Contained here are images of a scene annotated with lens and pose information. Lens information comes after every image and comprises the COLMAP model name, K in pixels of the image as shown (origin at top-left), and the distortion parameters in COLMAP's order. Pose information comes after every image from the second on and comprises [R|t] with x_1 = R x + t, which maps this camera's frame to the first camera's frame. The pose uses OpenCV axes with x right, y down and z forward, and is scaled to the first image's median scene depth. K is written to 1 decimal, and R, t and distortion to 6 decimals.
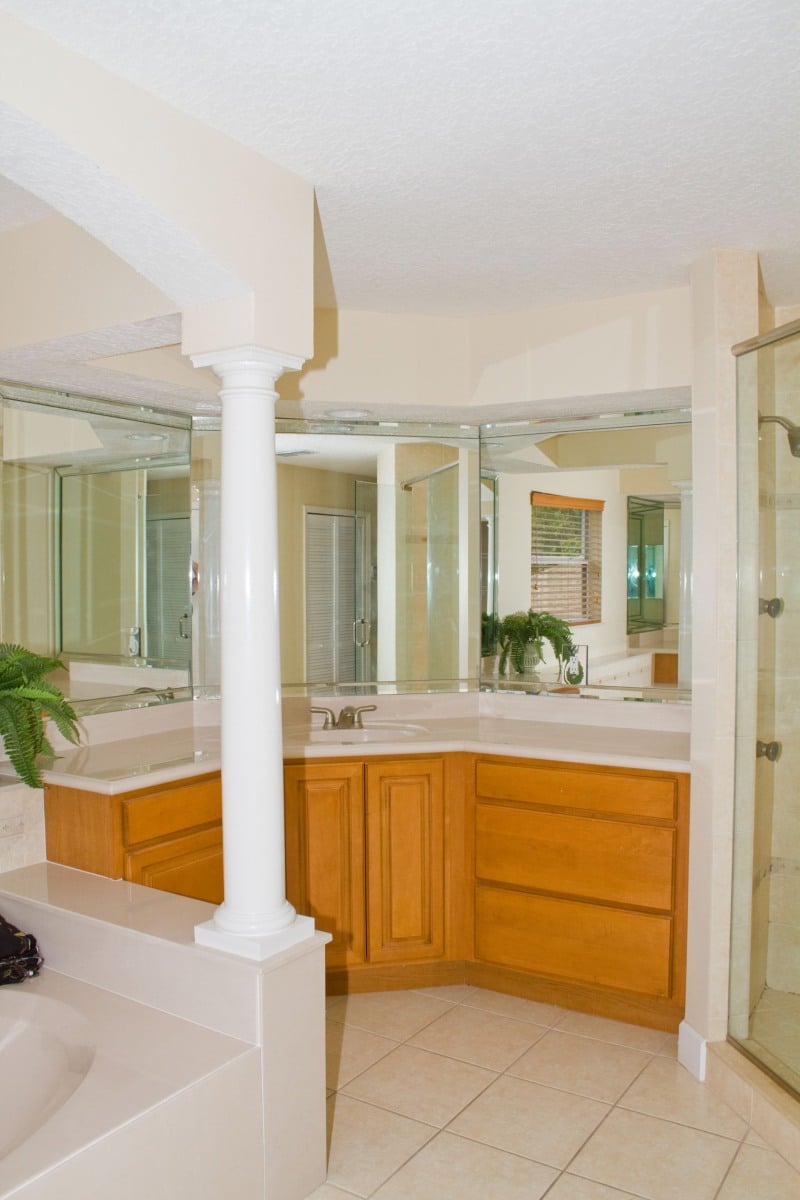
lens RADIAL K [[998.9, 0, 421.8], [0, 998.9, 598.6], [0, 0, 1]] dist [-0.135052, 0.142872]
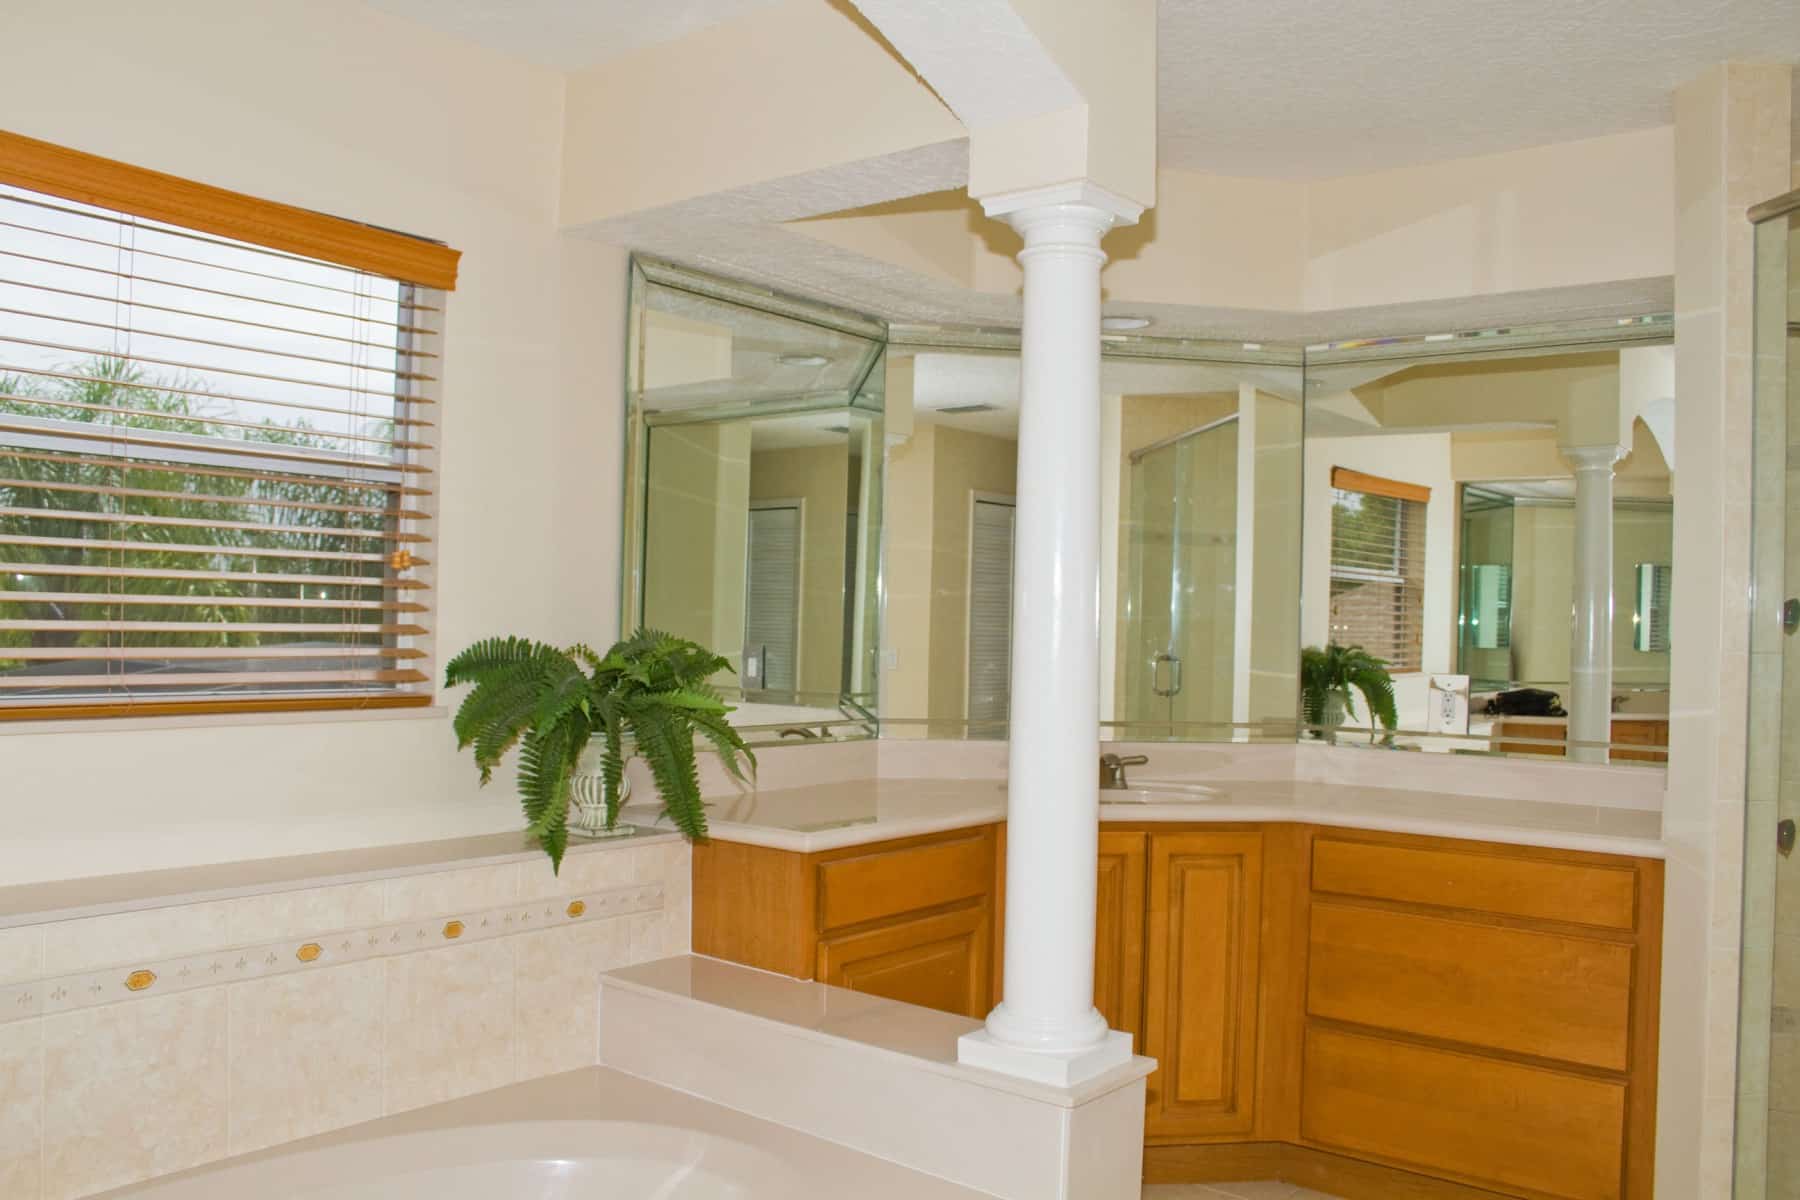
lens RADIAL K [[1498.3, 0, 892.7], [0, 1498.3, 618.9], [0, 0, 1]] dist [-0.135052, 0.142872]
pose [[0.994282, 0.026162, -0.103535, -0.129452], [-0.029766, 0.998998, -0.033412, 0.060048], [0.102557, 0.036303, 0.994064, -0.020276]]
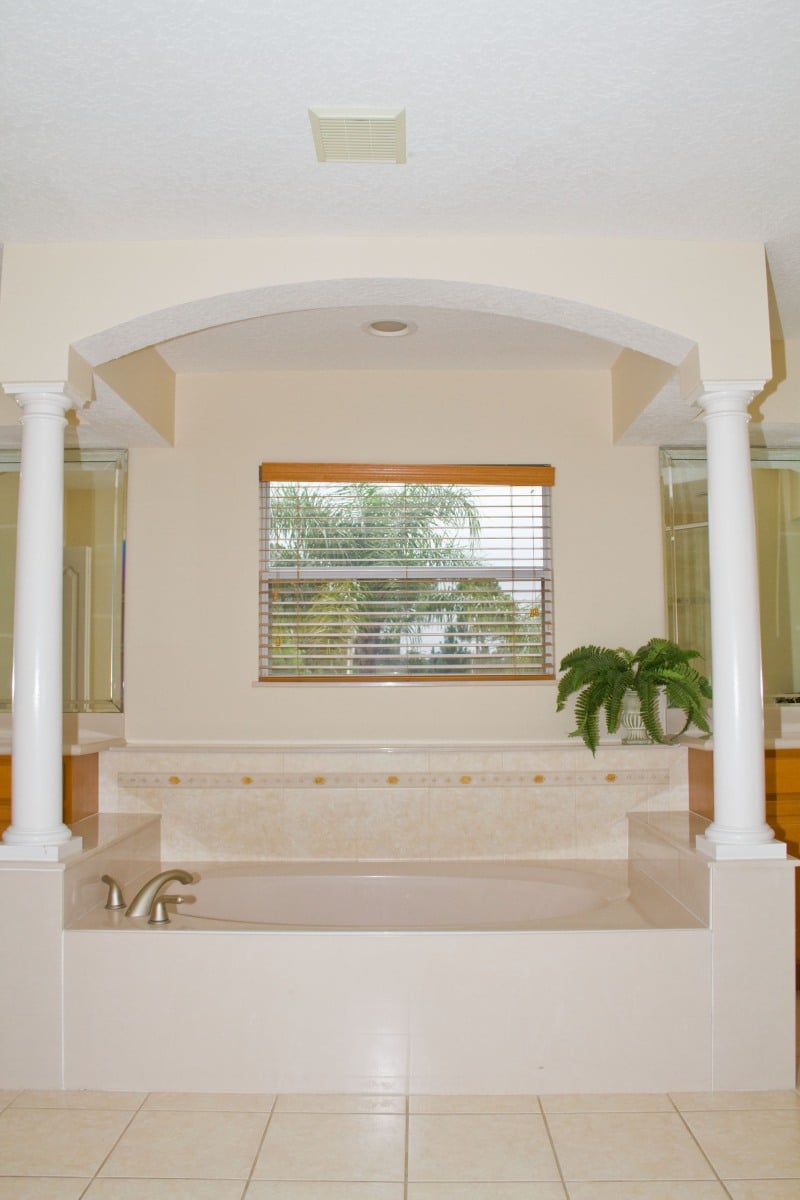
lens RADIAL K [[998.9, 0, 421.8], [0, 998.9, 598.6], [0, 0, 1]] dist [-0.135052, 0.142872]
pose [[0.553817, -0.073481, -0.829390, 0.470325], [-0.022185, 0.994442, -0.102918, 0.122235], [0.832343, 0.075398, 0.549109, -0.012341]]
